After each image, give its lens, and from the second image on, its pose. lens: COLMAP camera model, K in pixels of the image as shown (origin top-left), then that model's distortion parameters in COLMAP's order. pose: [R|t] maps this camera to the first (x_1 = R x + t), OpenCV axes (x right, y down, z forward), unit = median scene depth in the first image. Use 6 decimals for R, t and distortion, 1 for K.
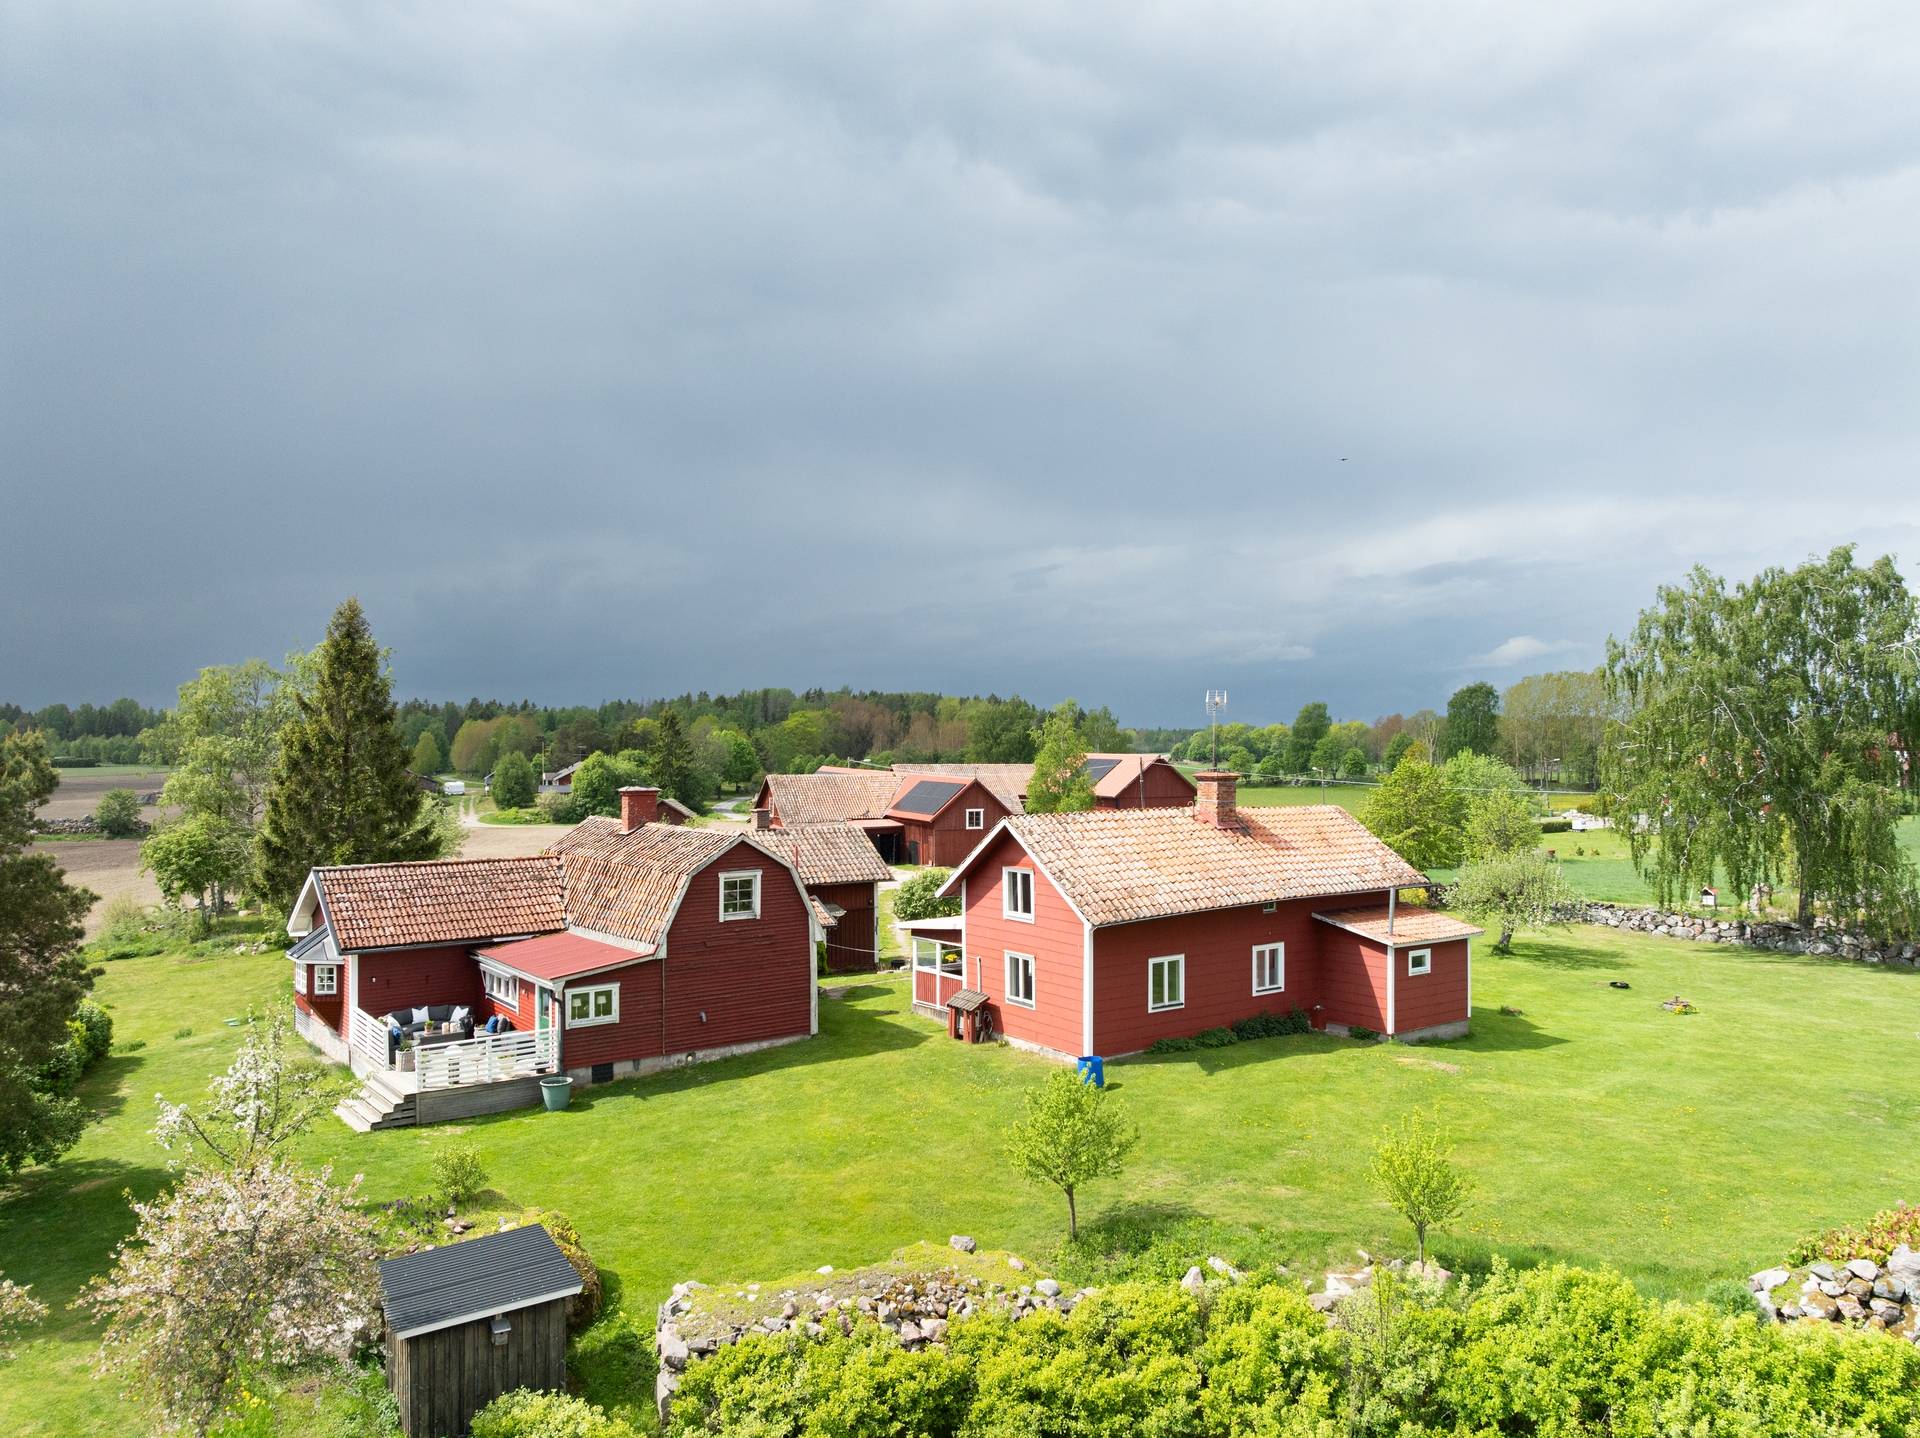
lens RADIAL K [[1376.7, 0, 967.5], [0, 1376.7, 726.3], [0, 0, 1]] dist [-0.029818, -0.001053]
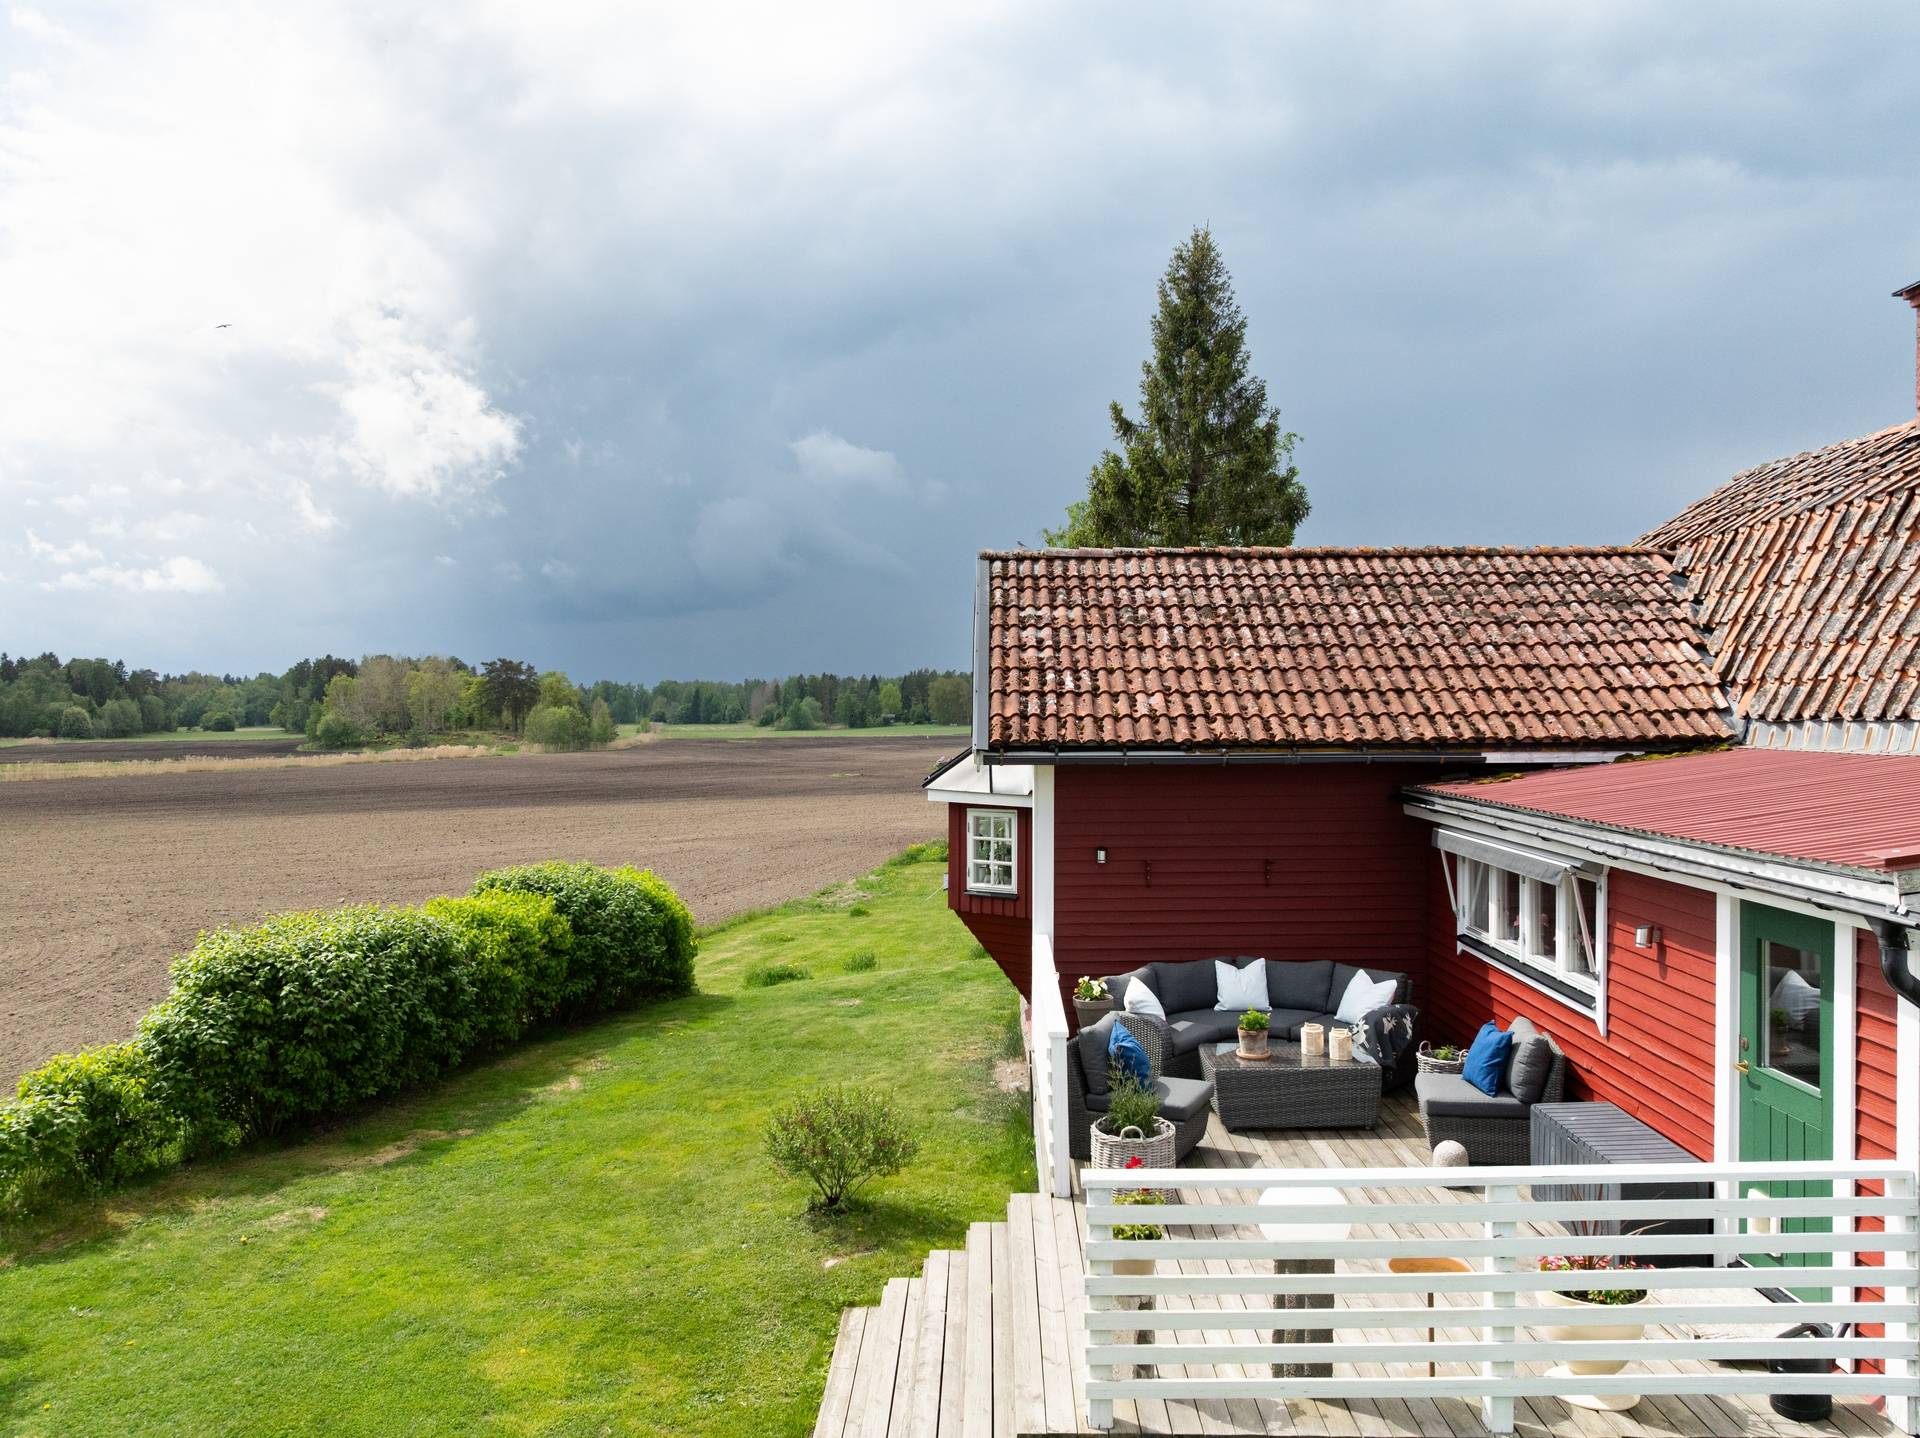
lens RADIAL K [[1376.7, 0, 968.1], [0, 1376.7, 714.9], [0, 0, 1]] dist [-0.029818, -0.001053]
pose [[0.790298, 0.003818, -0.612711, -0.251860], [0.005241, 0.999902, 0.012990, 0.141607], [0.612701, -0.013477, 0.790200, 0.697389]]
